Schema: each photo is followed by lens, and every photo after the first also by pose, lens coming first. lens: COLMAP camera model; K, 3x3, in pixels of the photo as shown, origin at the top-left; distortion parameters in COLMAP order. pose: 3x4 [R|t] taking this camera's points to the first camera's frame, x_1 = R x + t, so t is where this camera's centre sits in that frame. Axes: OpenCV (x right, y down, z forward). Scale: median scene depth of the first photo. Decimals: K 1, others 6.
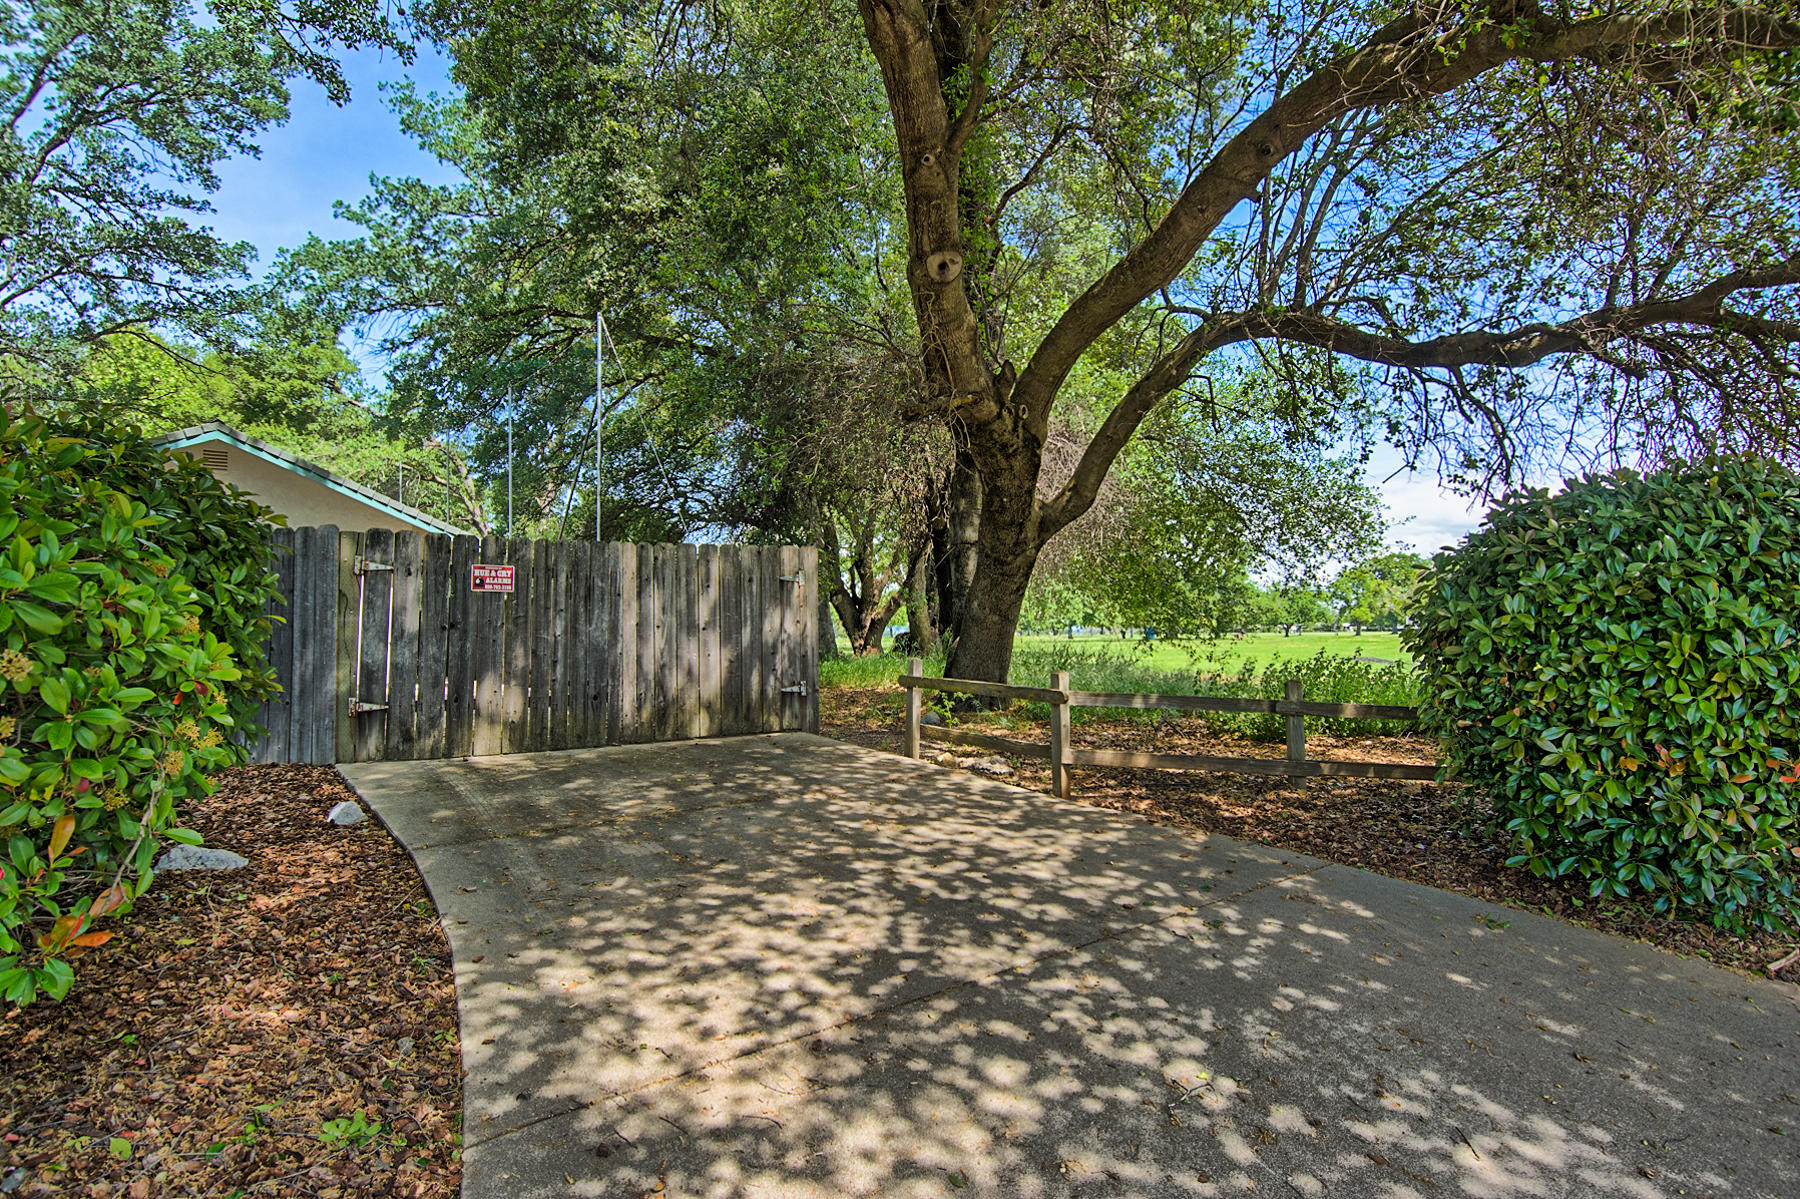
lens RADIAL K [[960.0, 0, 908.9], [0, 960.0, 590.1], [0, 0, 1]] dist [0.035472, -0.047904]
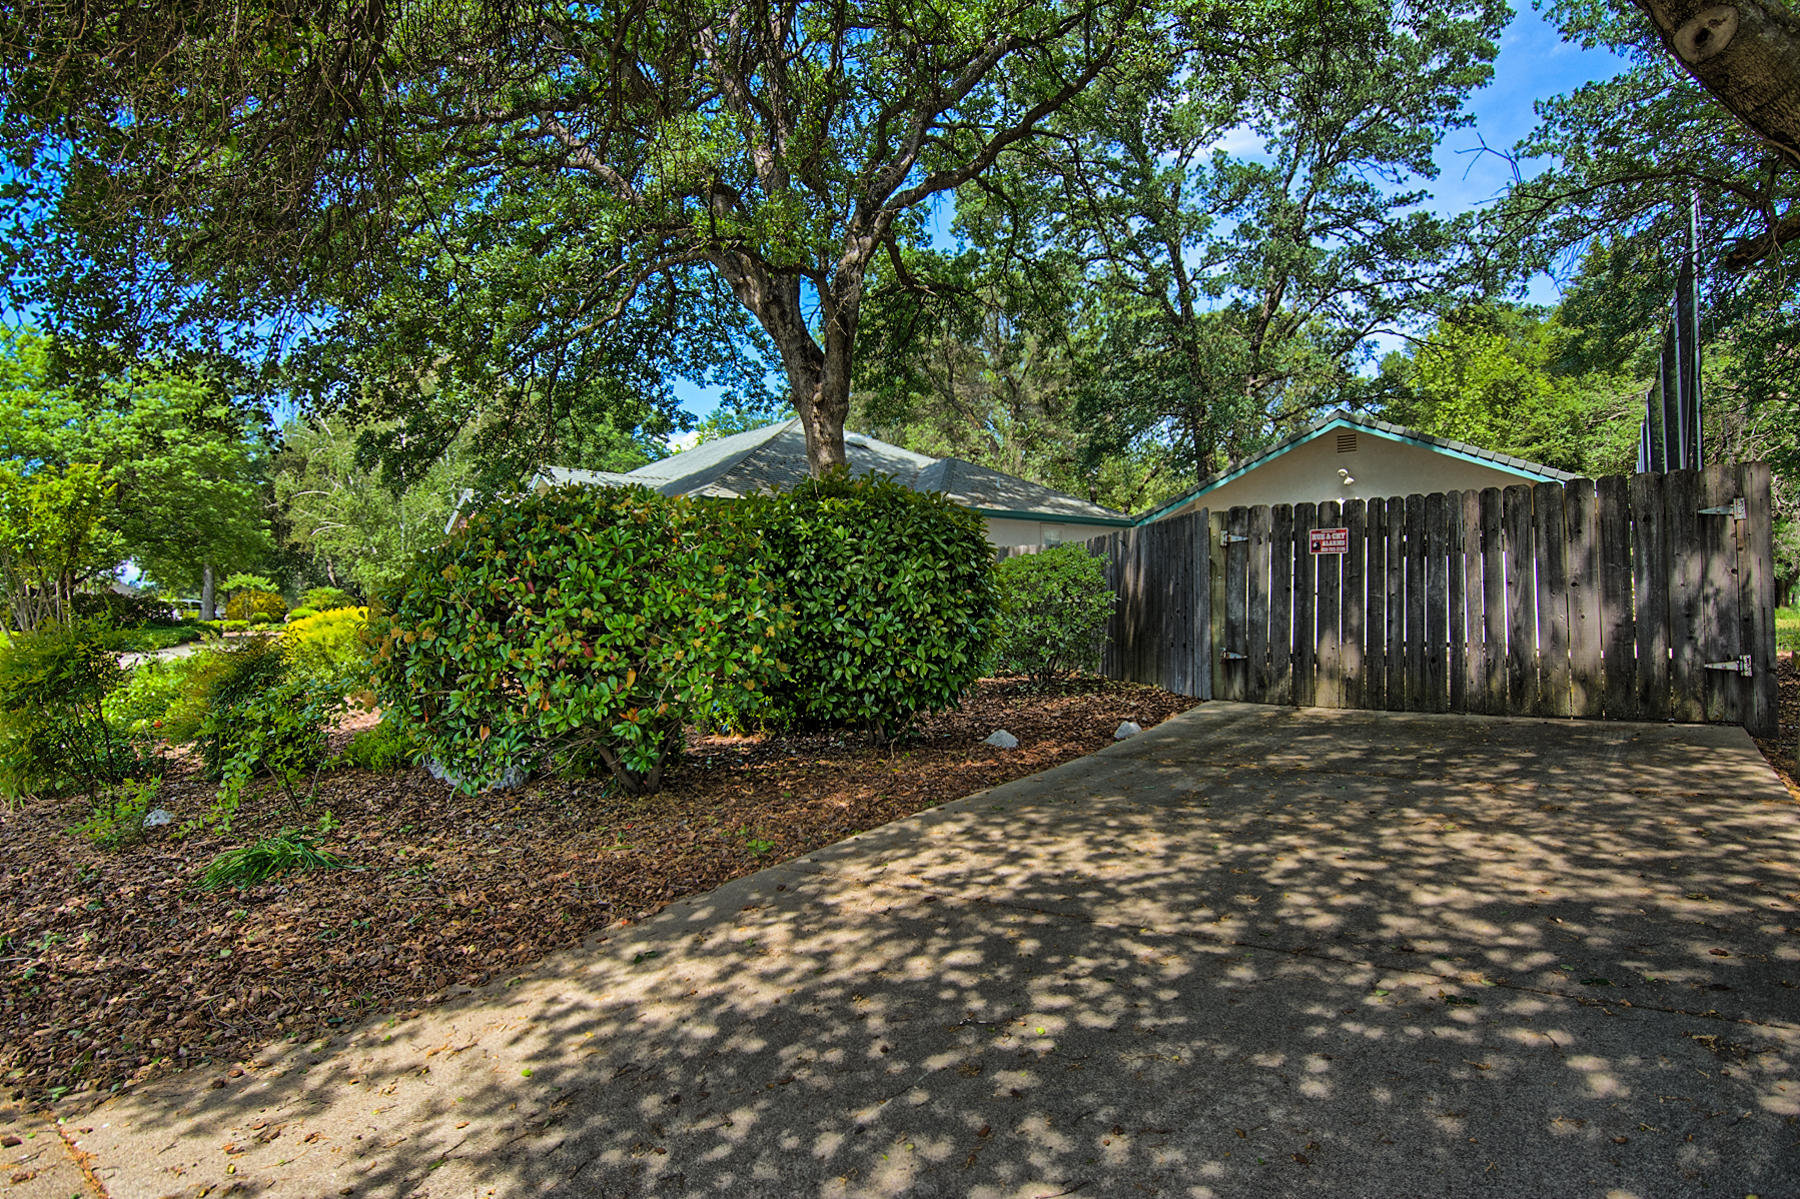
lens RADIAL K [[1018.2, 0, 900.0], [0, 1018.2, 599.5], [0, 0, 1]] dist [0.021905, -0.000033]
pose [[0.287782, -0.005981, -0.957677, 0.469206], [0.056506, 0.998344, 0.010745, 0.011838], [0.956028, -0.057207, 0.287643, 0.209642]]
